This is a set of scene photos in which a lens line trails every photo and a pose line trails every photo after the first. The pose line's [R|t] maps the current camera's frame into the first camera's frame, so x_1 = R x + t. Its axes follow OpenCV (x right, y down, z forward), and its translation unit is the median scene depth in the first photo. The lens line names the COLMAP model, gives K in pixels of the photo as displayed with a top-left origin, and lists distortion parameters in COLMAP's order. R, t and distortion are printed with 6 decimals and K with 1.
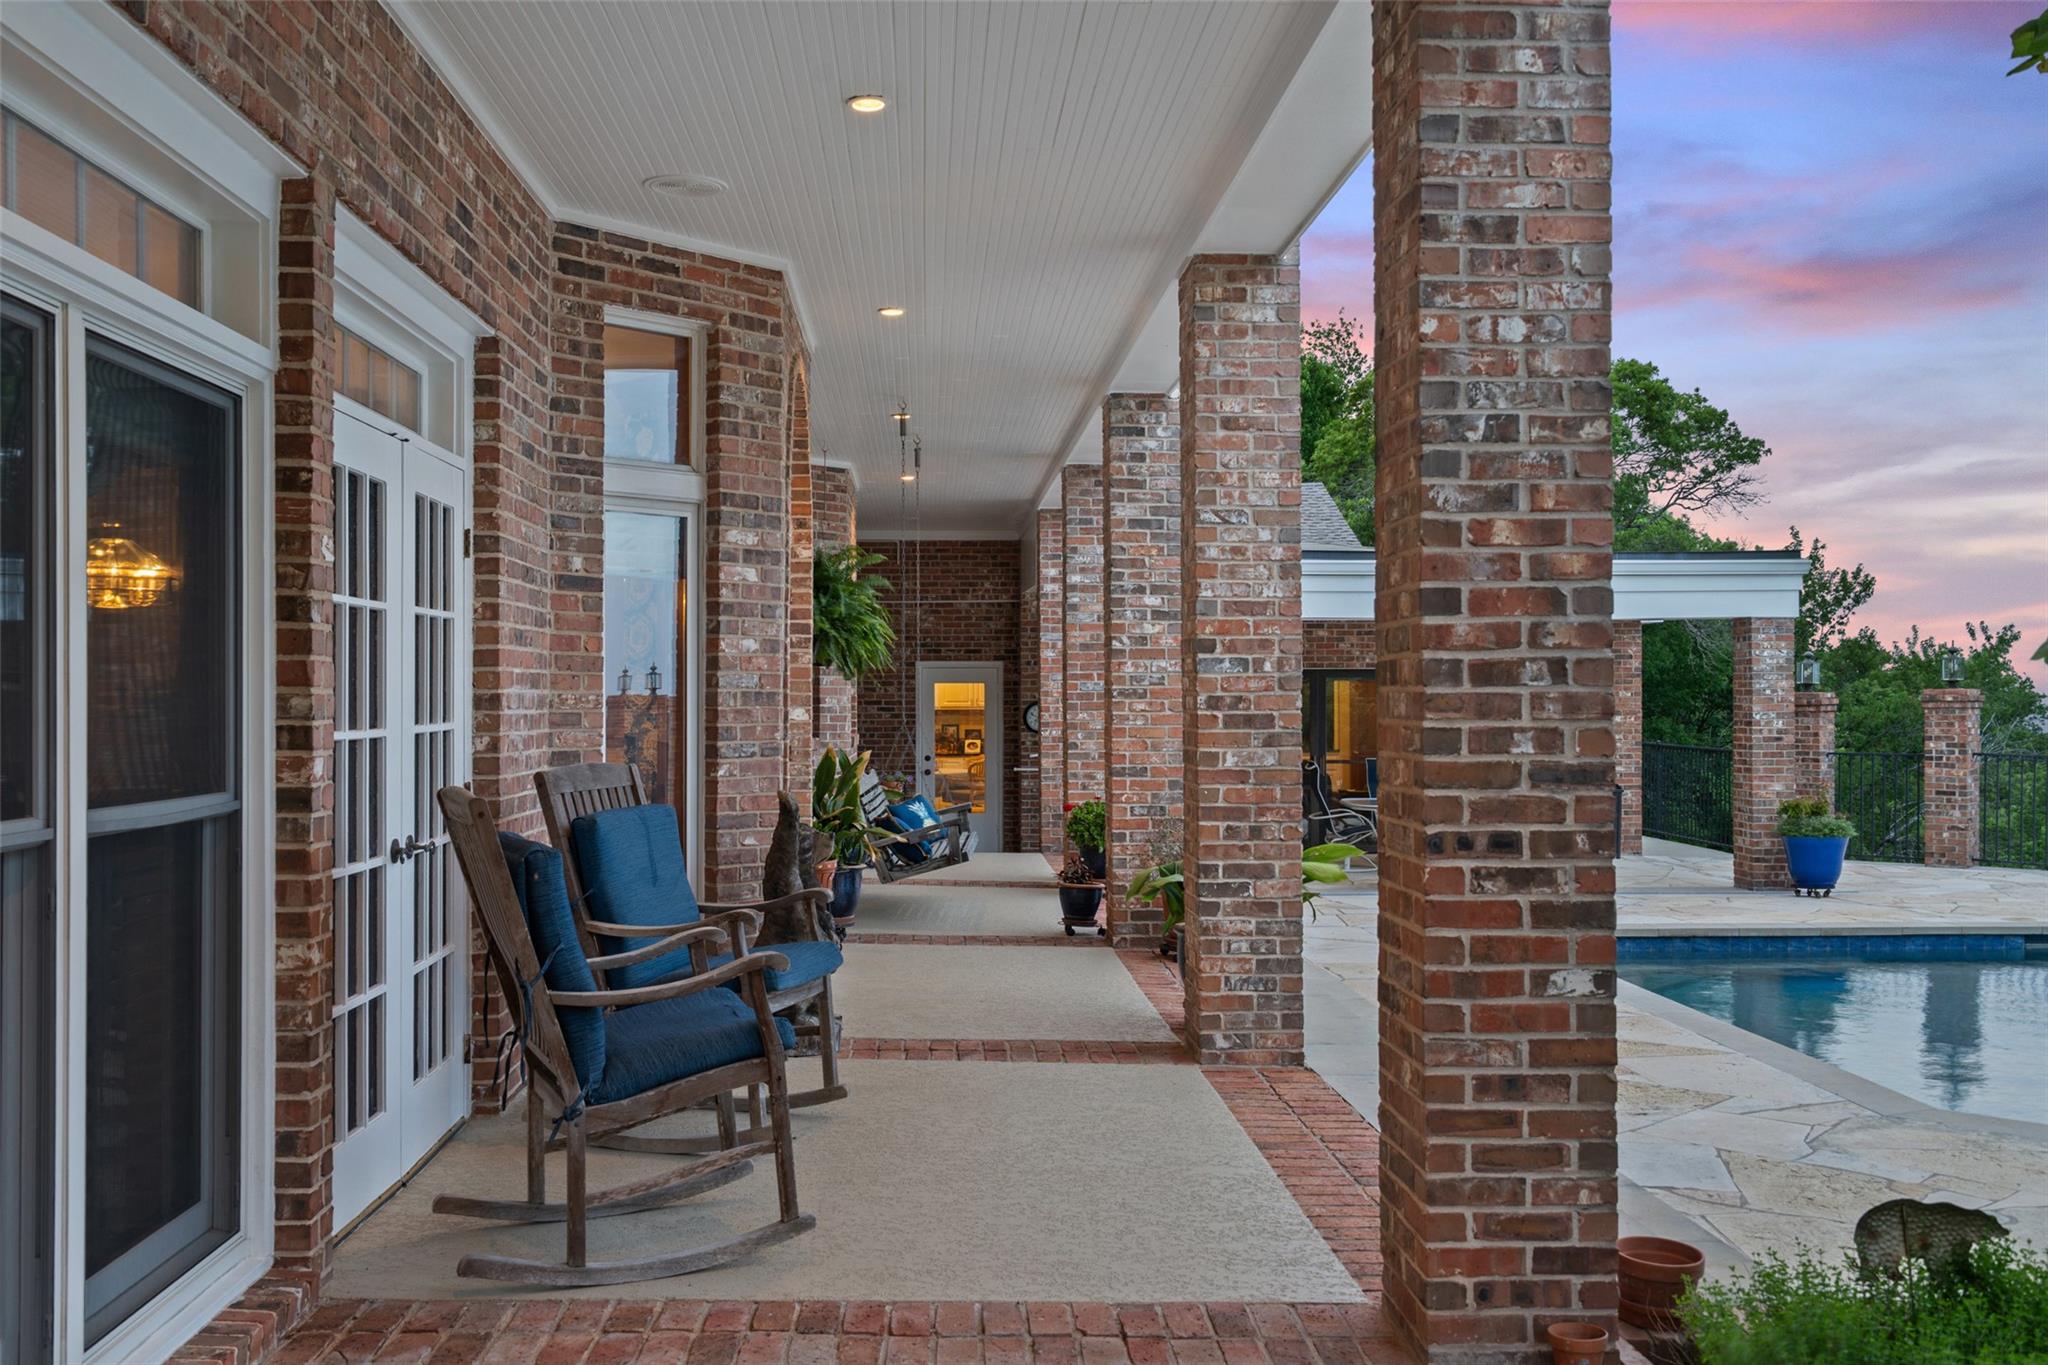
lens RADIAL K [[1879.1, 0, 1021.5], [0, 1879.1, 681.9], [0, 0, 1]] dist [0.024556, 0.000000]
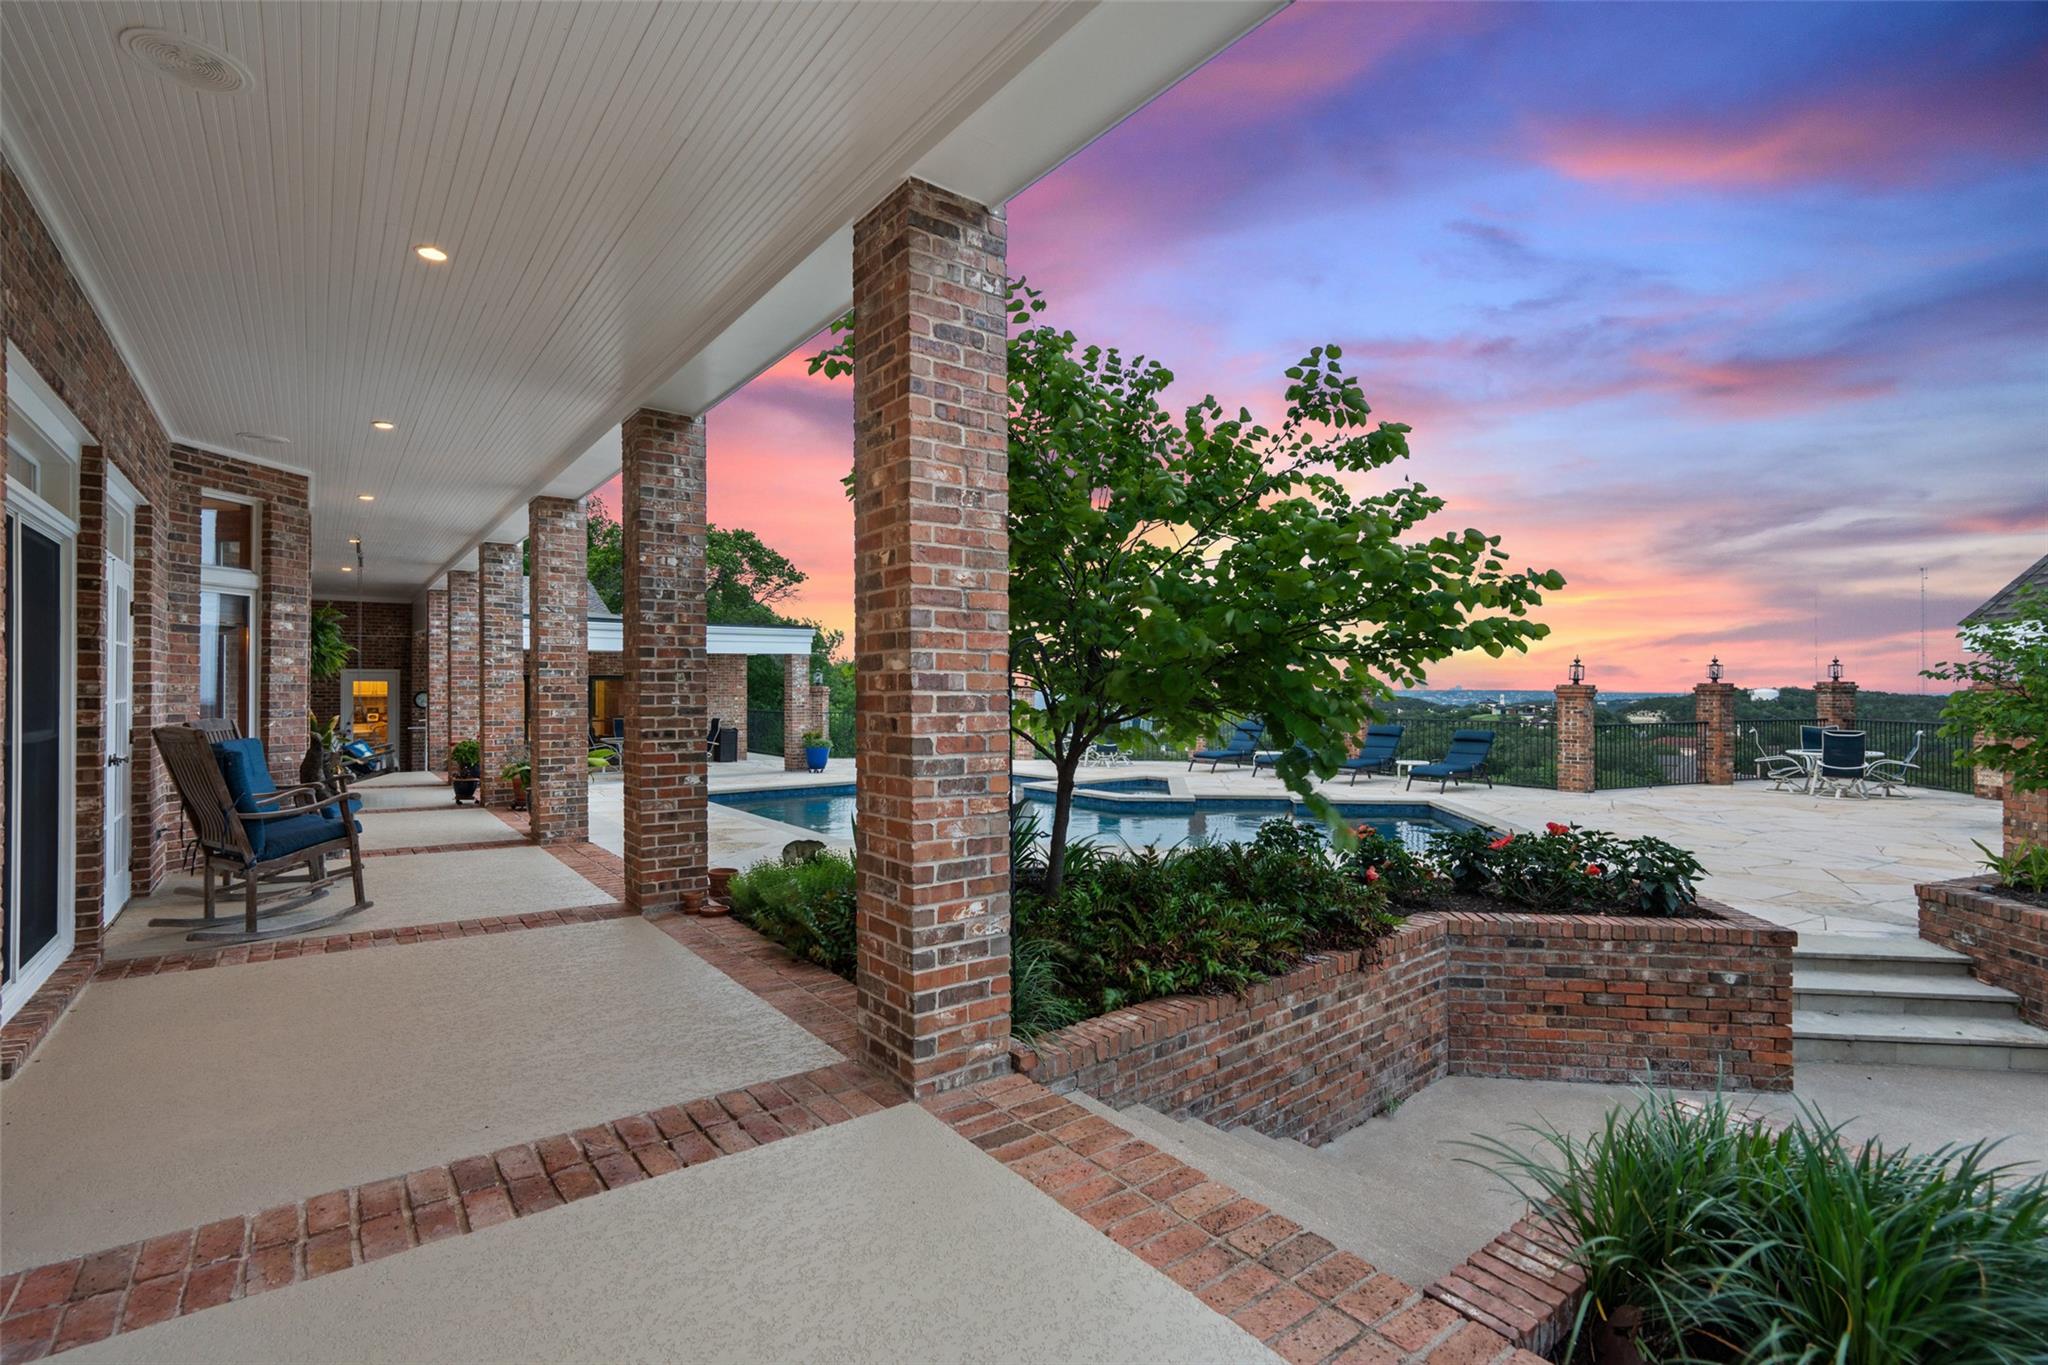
lens RADIAL K [[947.7, 0, 1026.8], [0, 947.7, 683.7], [0, 0, 1]] dist [-0.002003, 0.002203]
pose [[0.828123, 0.001498, 0.560544, -0.063176], [-0.002426, 0.999997, 0.000911, 0.001926], [-0.560541, -0.002114, 0.828124, -0.304907]]
